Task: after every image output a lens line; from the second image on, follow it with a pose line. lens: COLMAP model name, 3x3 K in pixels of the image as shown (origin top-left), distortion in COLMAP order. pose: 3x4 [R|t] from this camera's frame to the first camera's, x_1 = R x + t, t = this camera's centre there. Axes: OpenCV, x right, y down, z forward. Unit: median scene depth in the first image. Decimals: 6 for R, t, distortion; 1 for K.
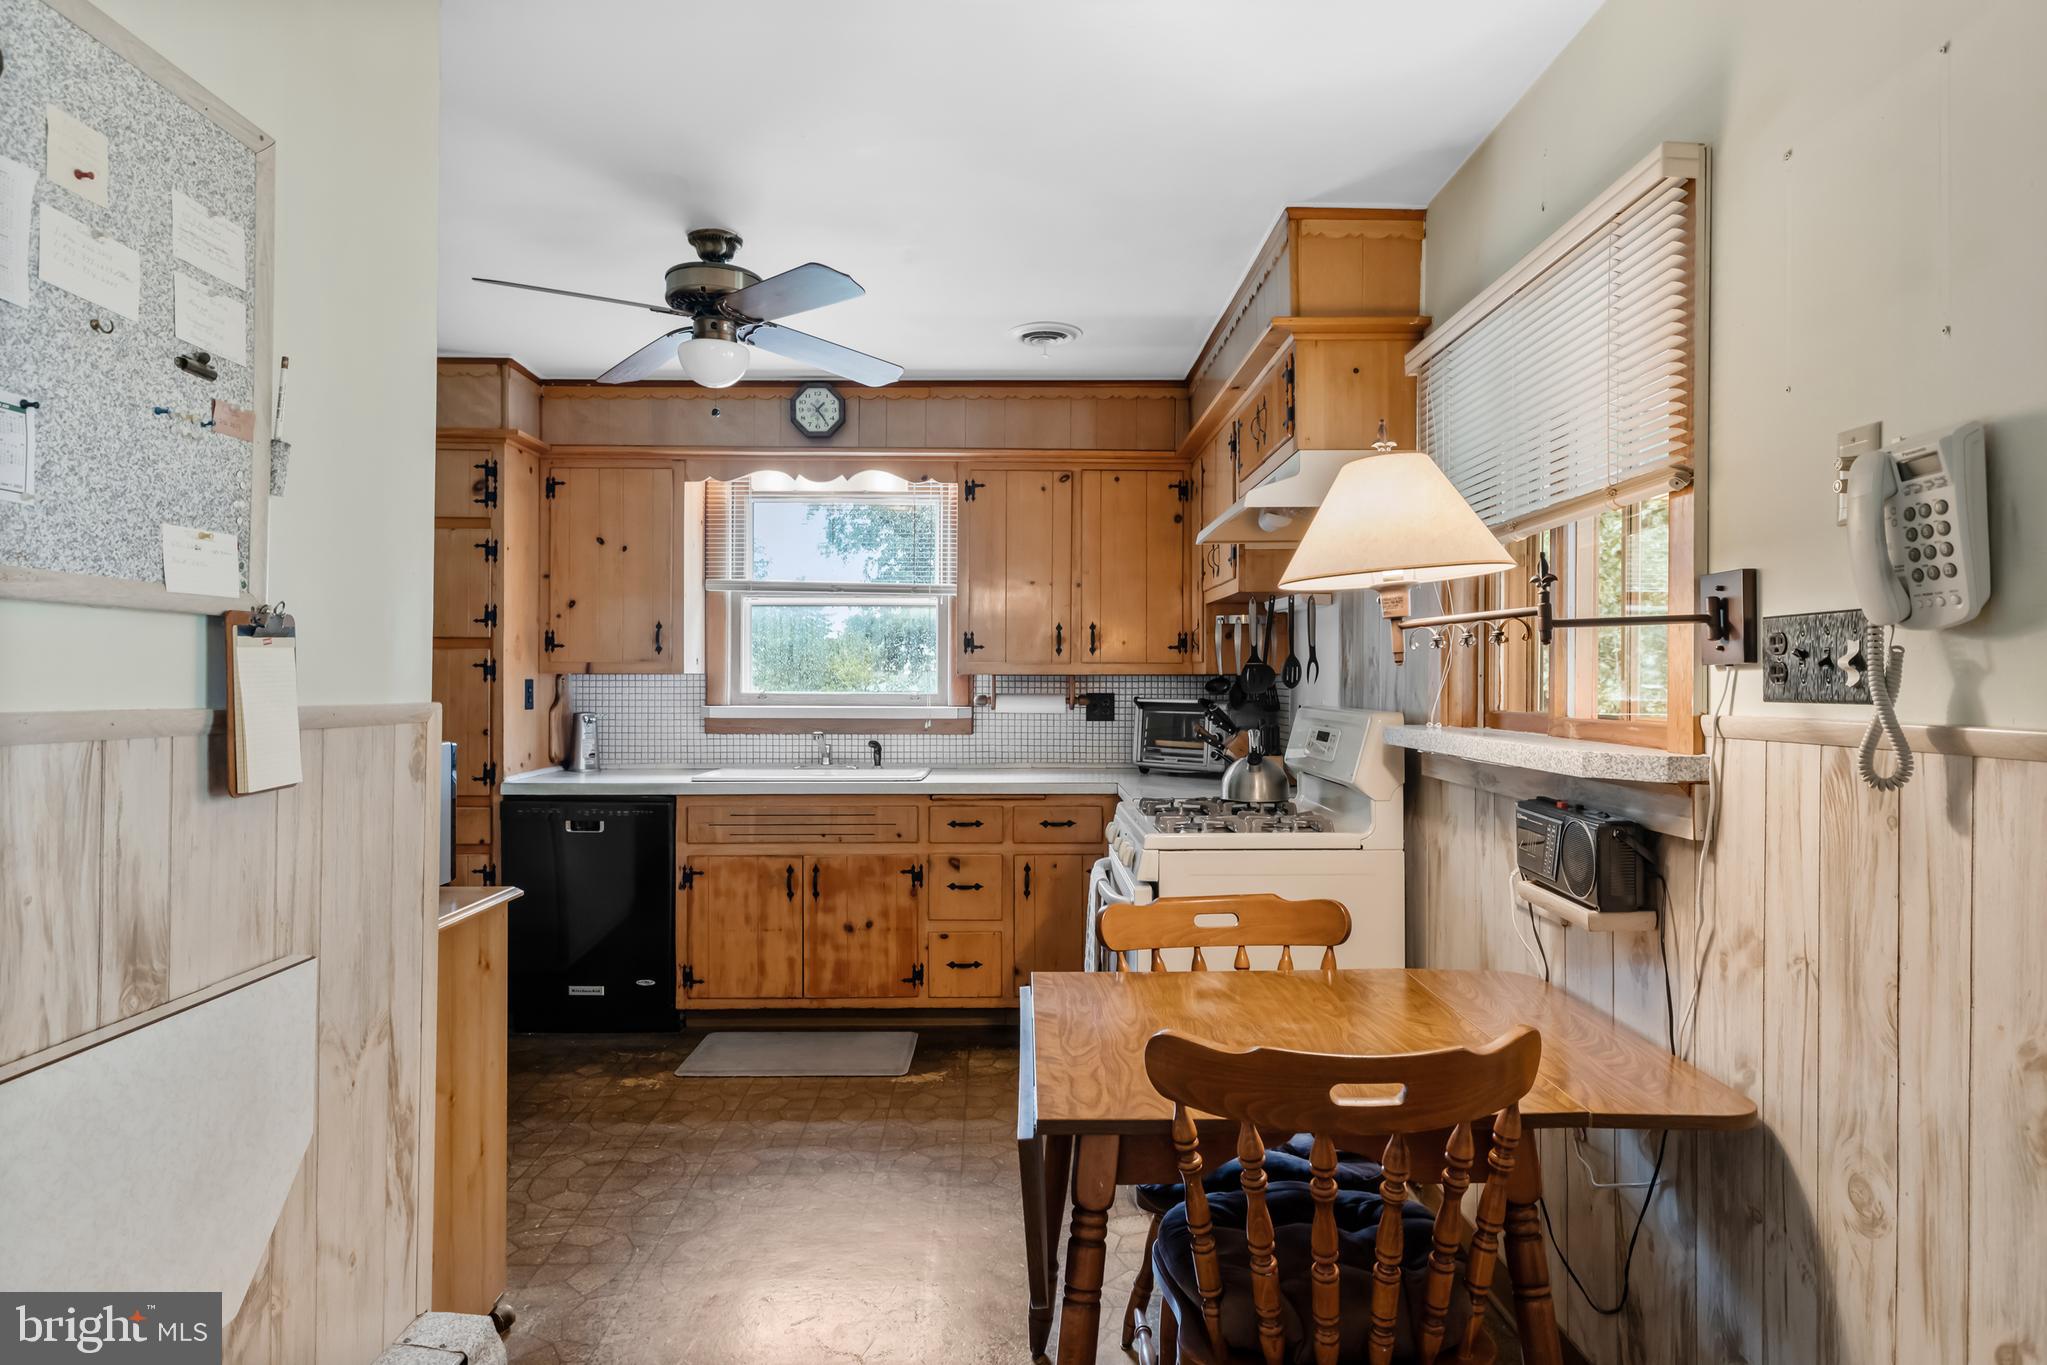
lens RADIAL K [[1154.8, 0, 1033.9], [0, 1154.8, 676.1], [0, 0, 1]] dist [0.006740, -0.002647]
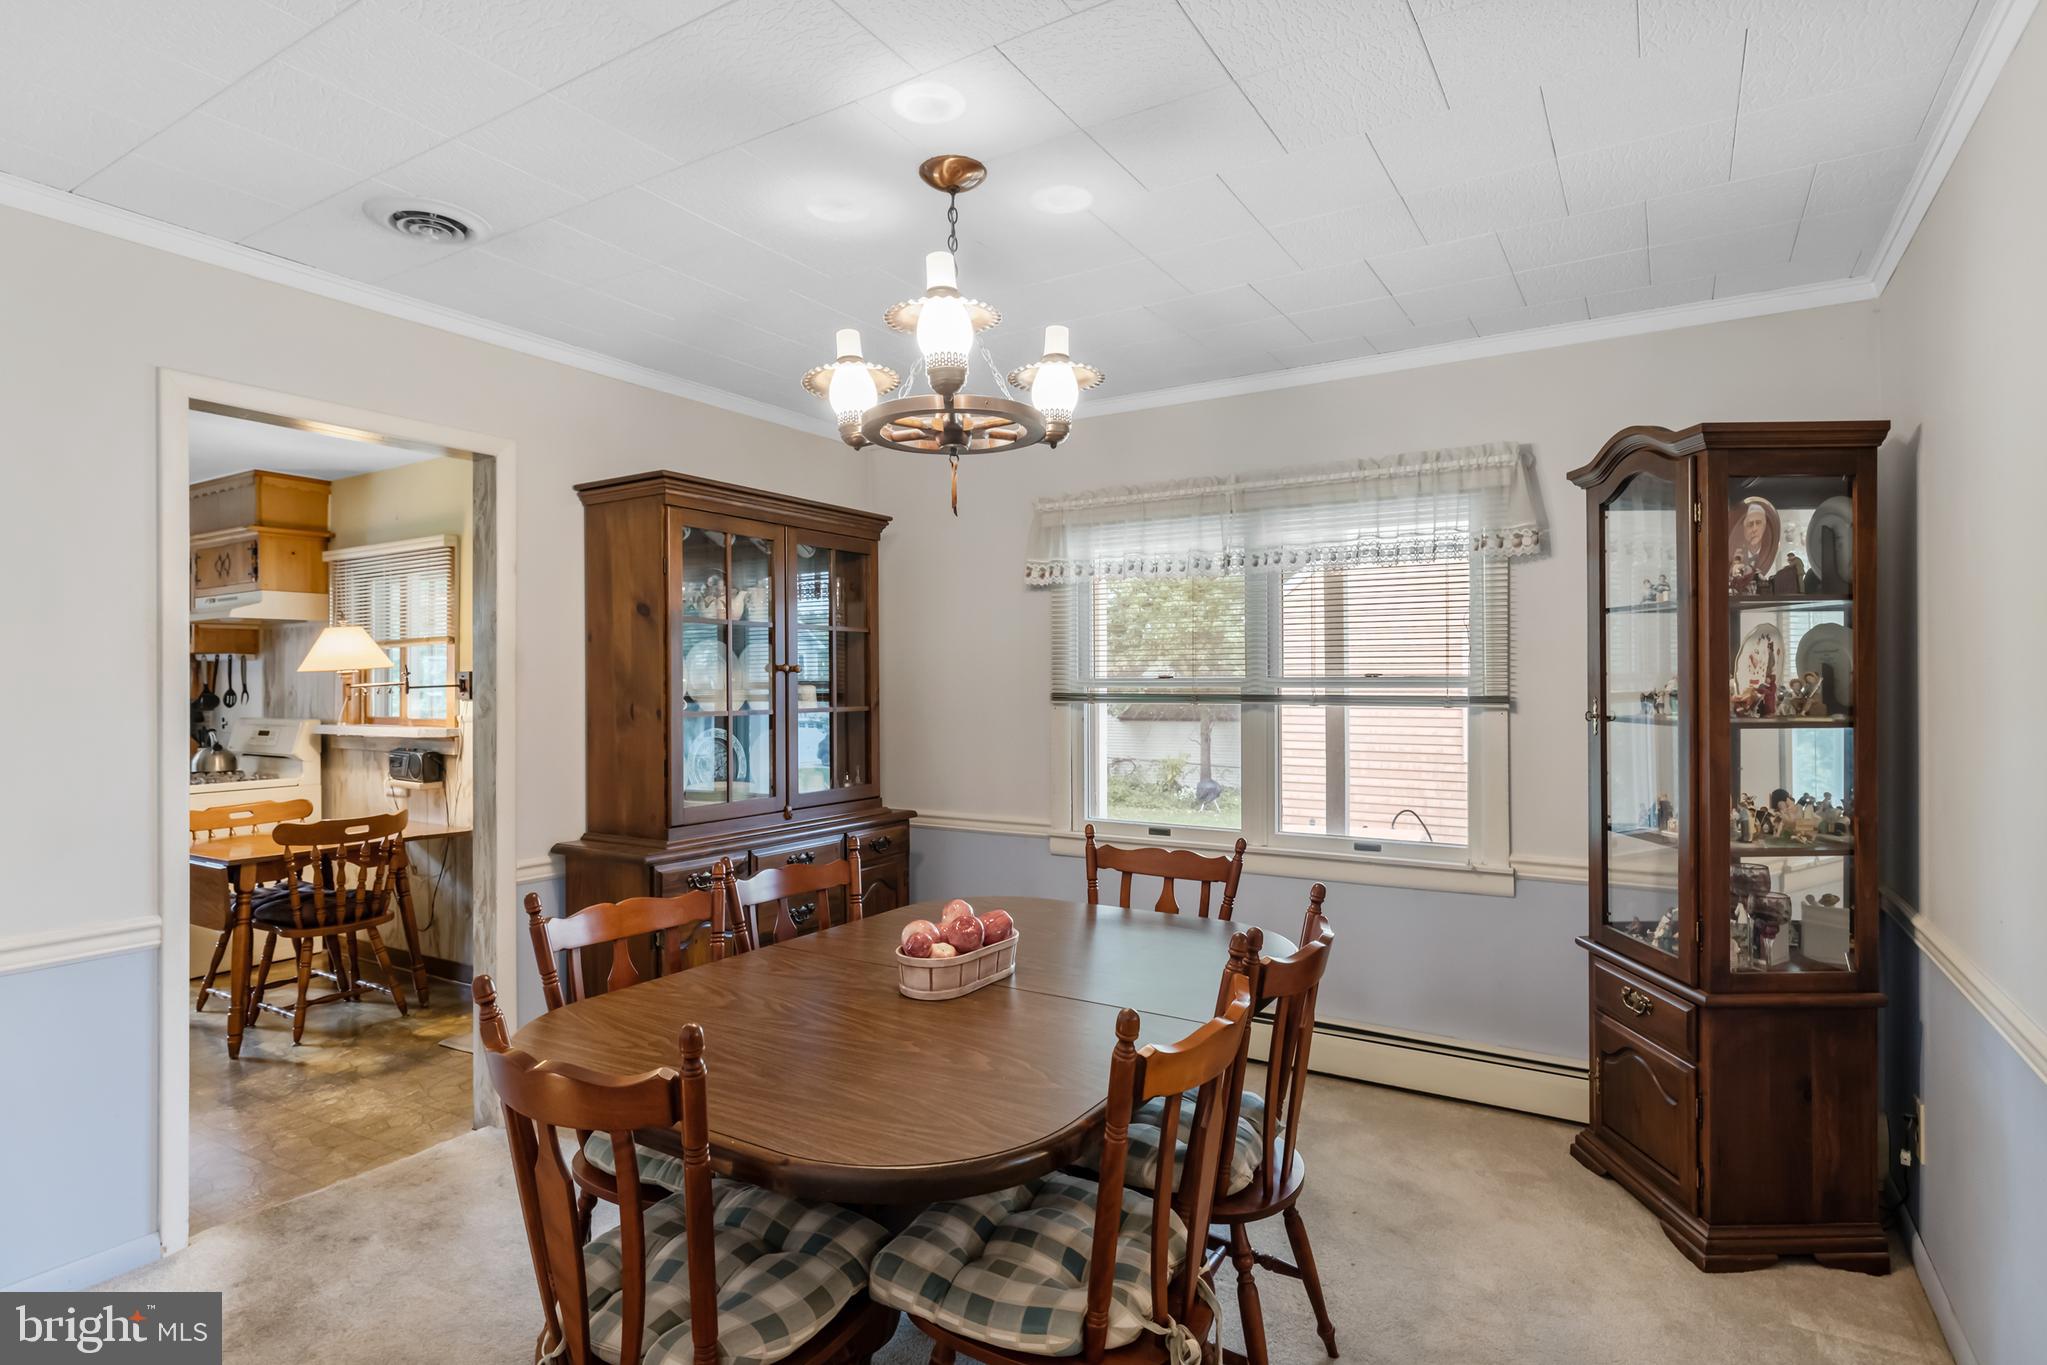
lens RADIAL K [[1039.2, 0, 1039.2], [0, 1039.2, 684.3], [0, 0, 1]] dist [0.000708, 0.000075]
pose [[0.523554, -0.003458, 0.851985, -0.595126], [0.001619, 0.999994, 0.003065, -0.033962], [-0.851991, -0.000226, 0.523557, -1.085665]]
